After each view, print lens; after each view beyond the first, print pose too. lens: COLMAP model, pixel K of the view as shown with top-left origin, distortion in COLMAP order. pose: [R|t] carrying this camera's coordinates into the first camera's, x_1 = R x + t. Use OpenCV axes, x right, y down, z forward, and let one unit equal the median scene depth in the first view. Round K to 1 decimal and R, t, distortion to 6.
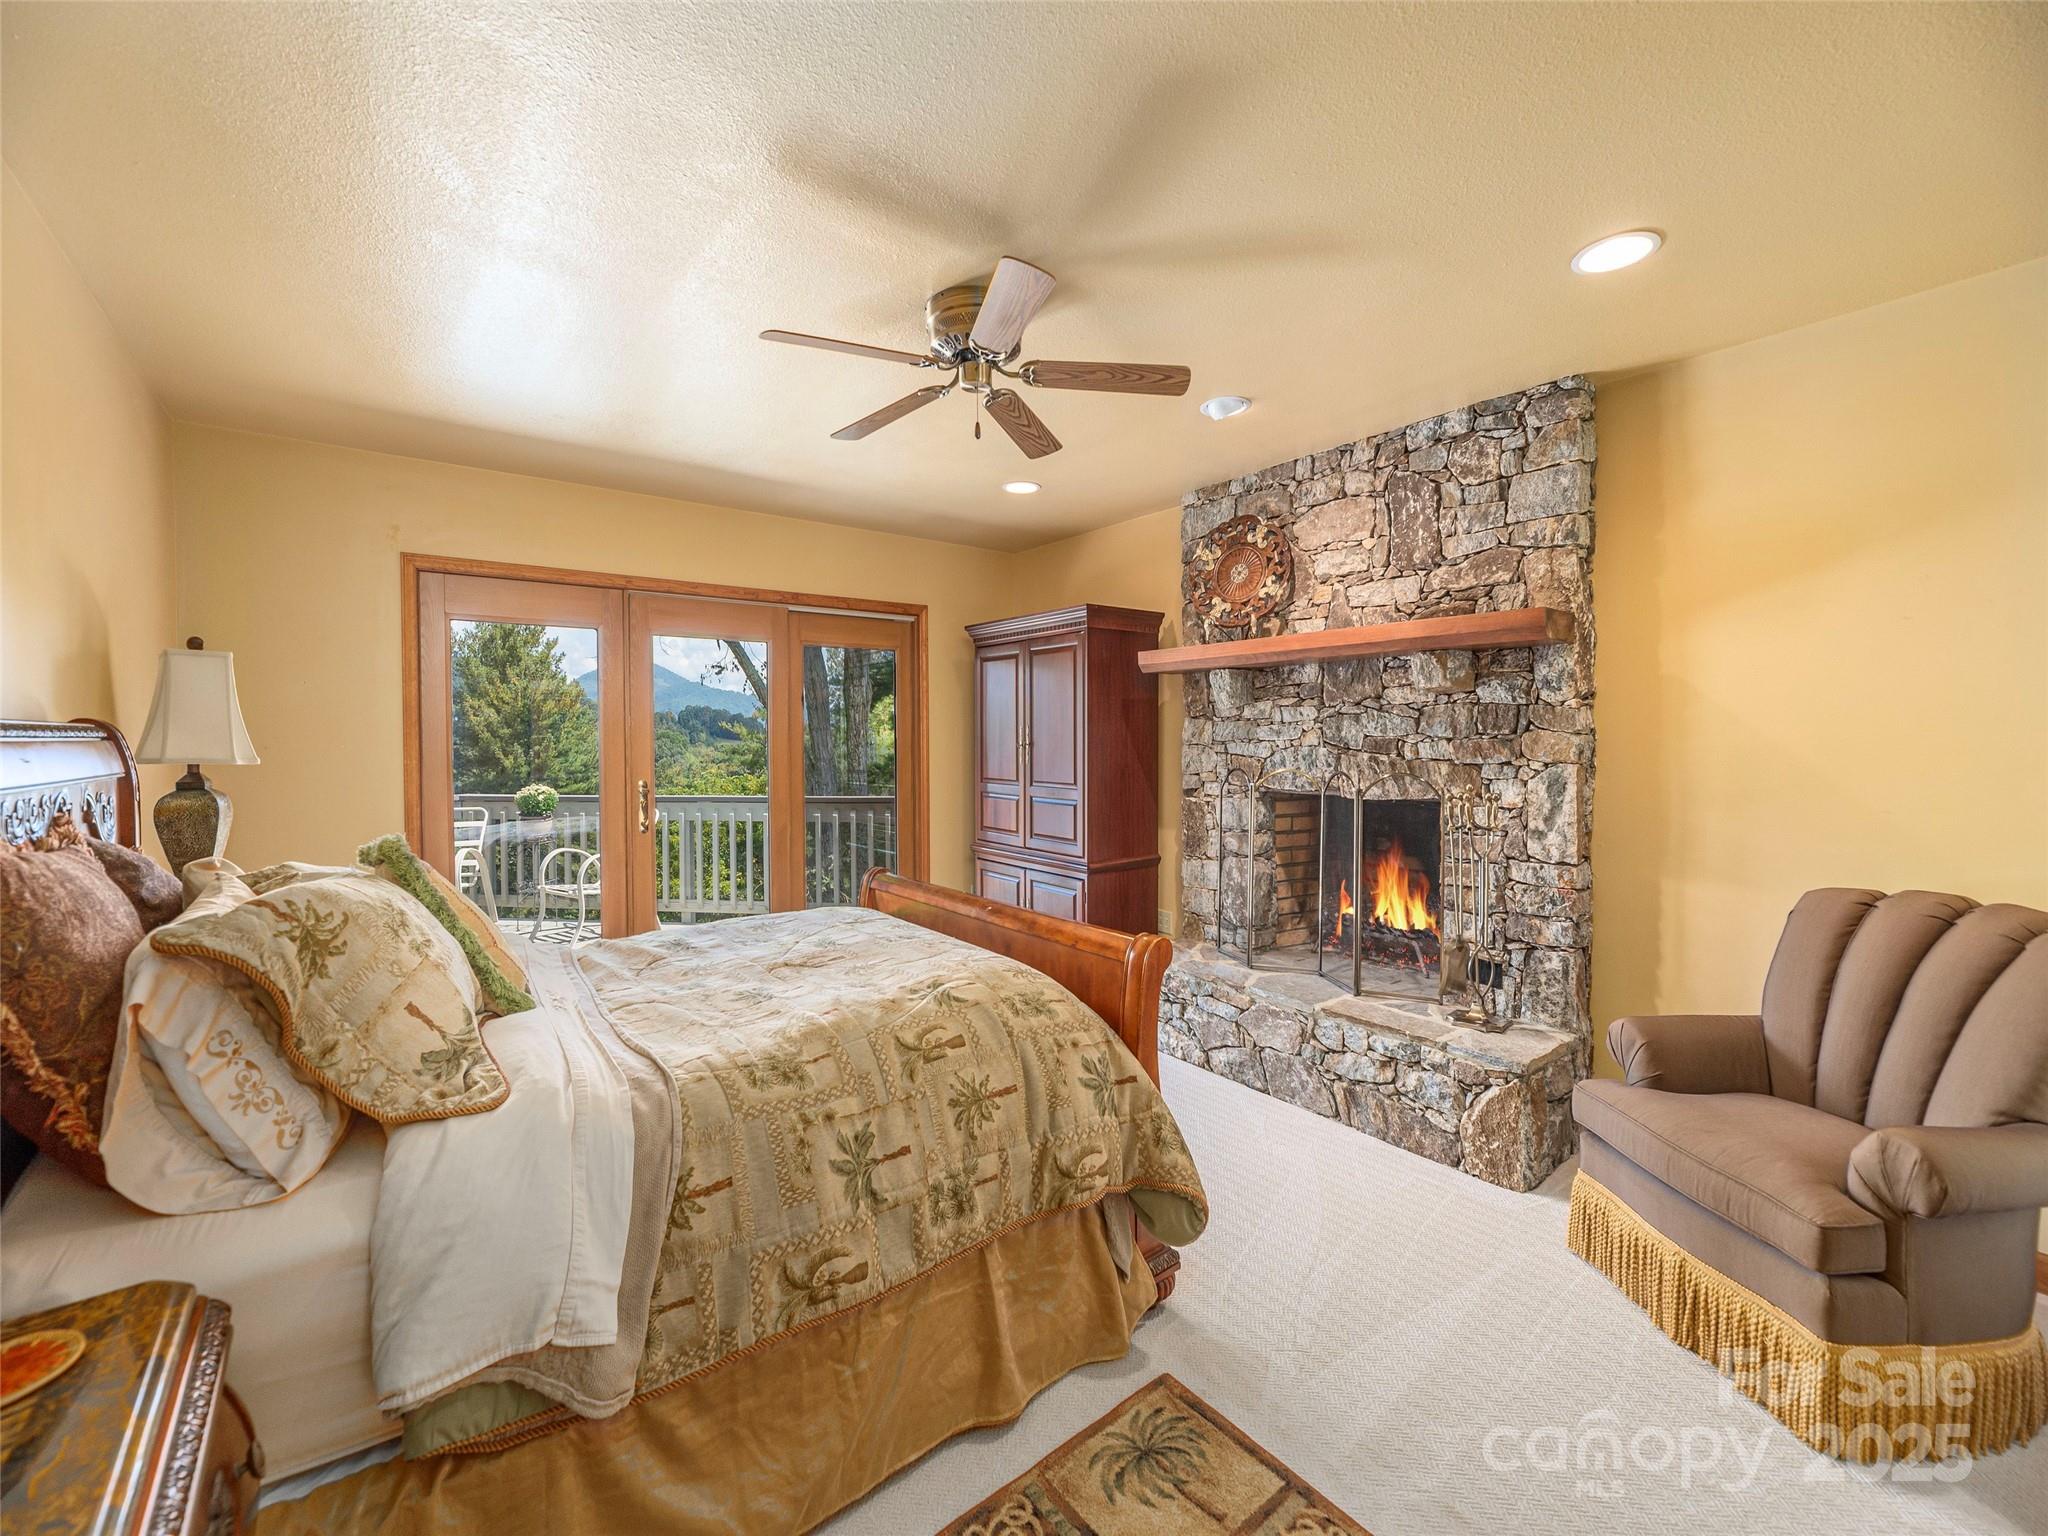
lens RADIAL K [[837.4, 0, 1080.3], [0, 837.4, 746.2], [0, 0, 1]] dist [-0.000129, 0.000136]
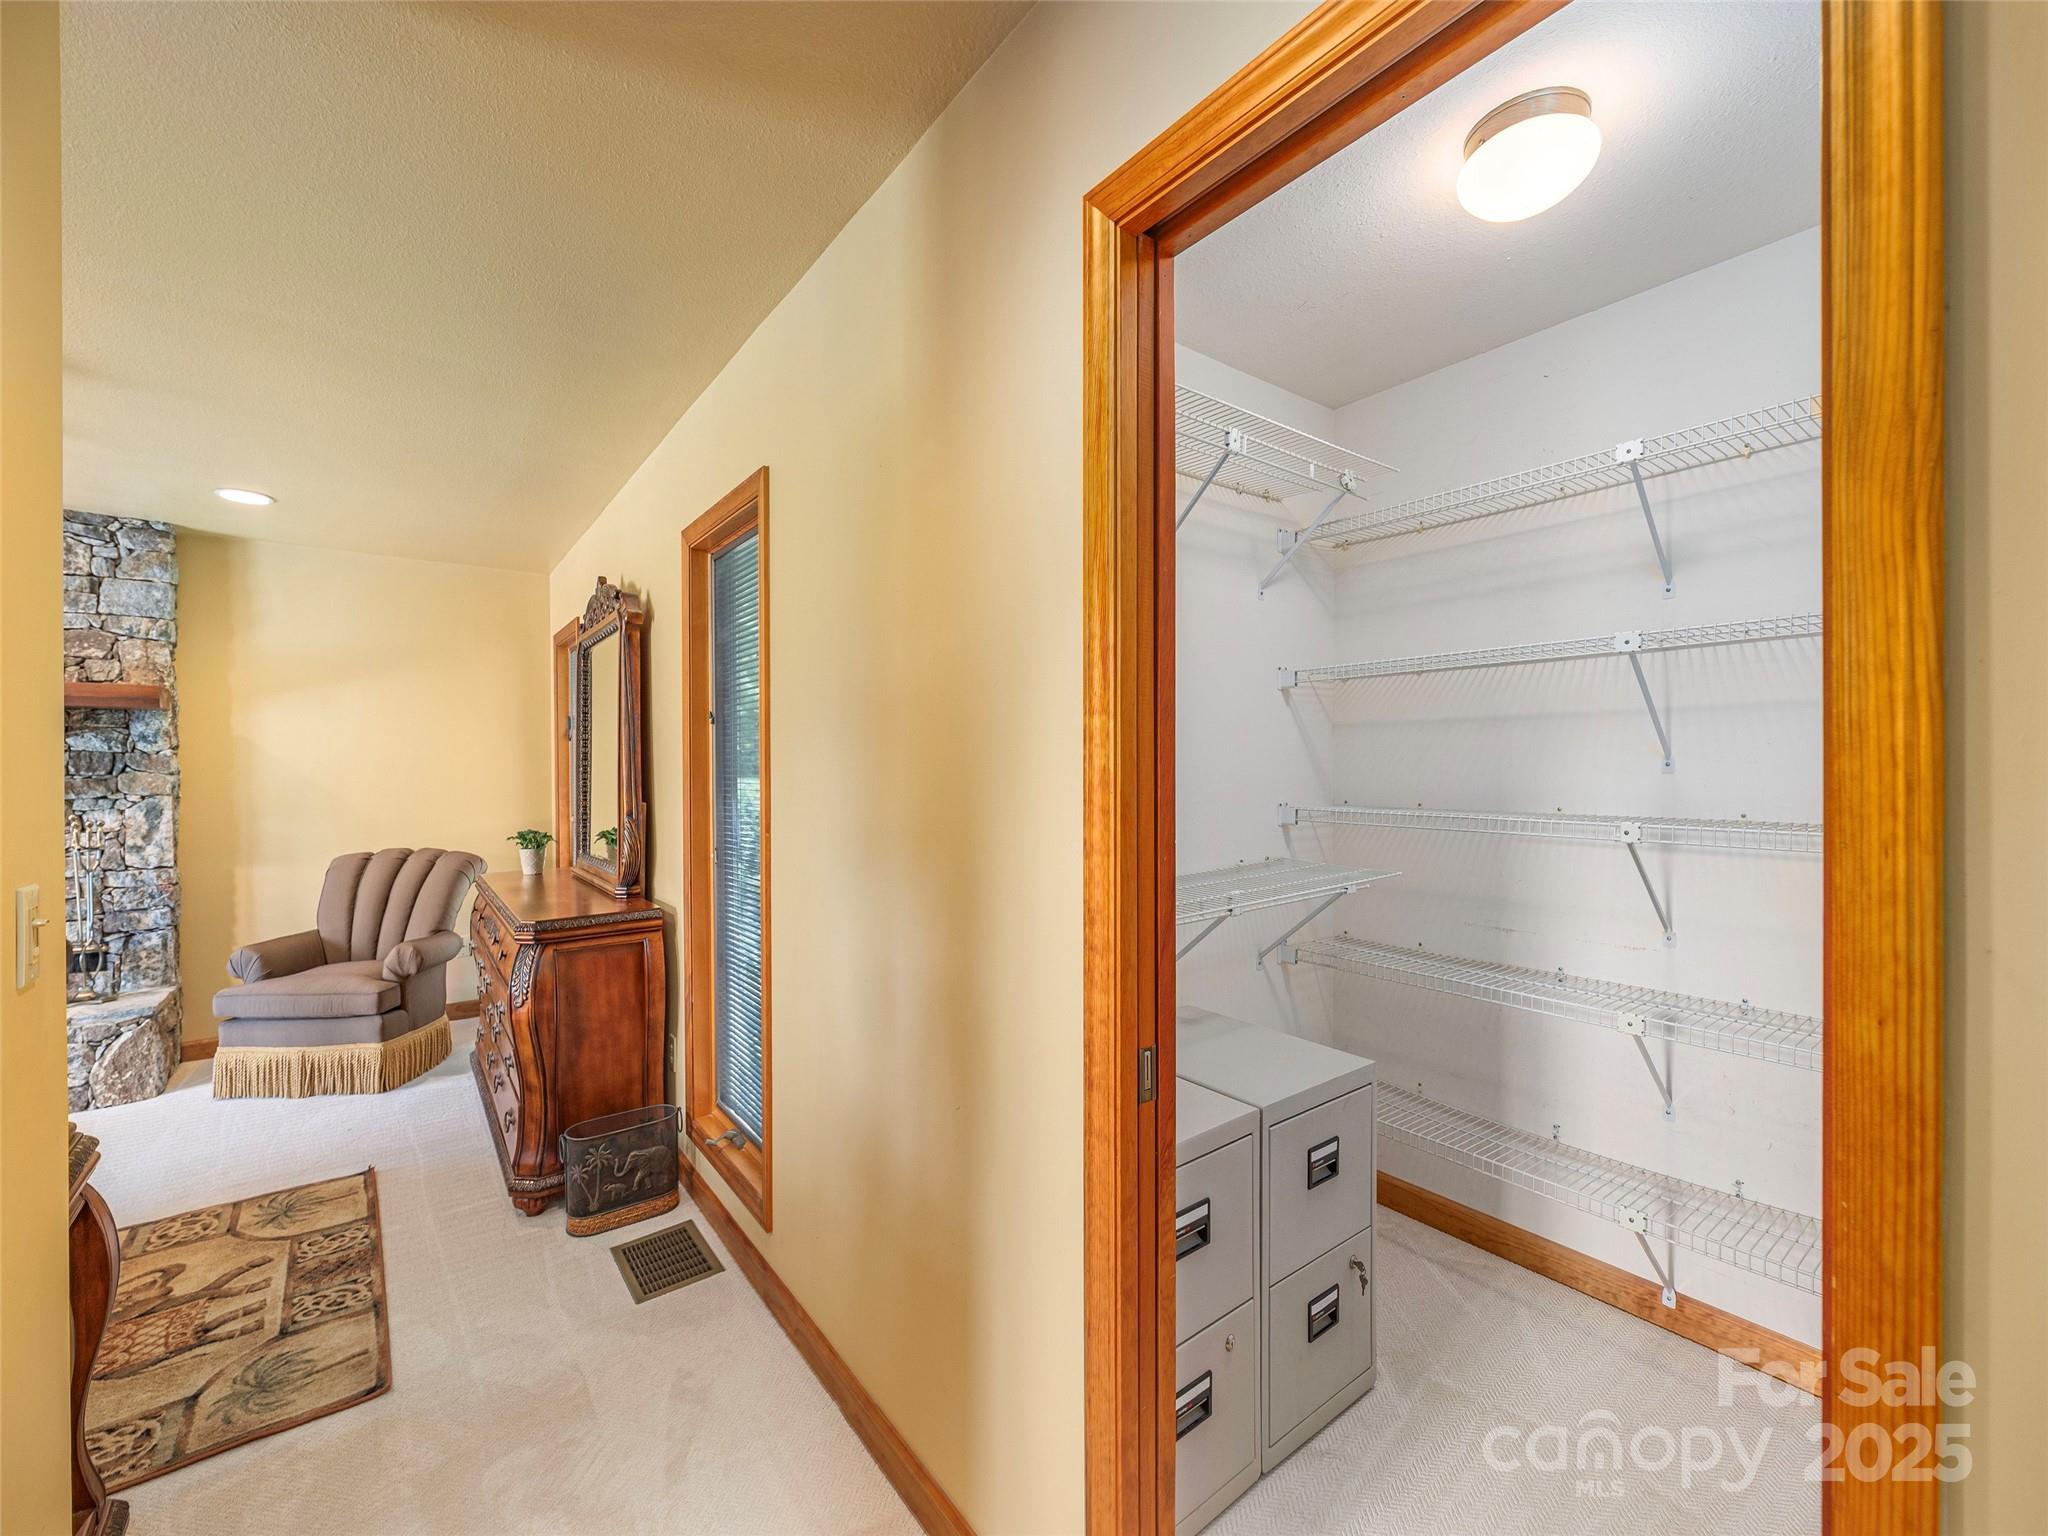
lens RADIAL K [[837.4, 0, 1027.1], [0, 837.4, 770.6], [0, 0, 1]] dist [-0.000129, 0.000136]
pose [[0.016705, -0.002285, 0.999858, -0.794512], [0.021273, 0.999772, 0.001929, 0.006887], [-0.999634, 0.021238, 0.016750, -0.471094]]
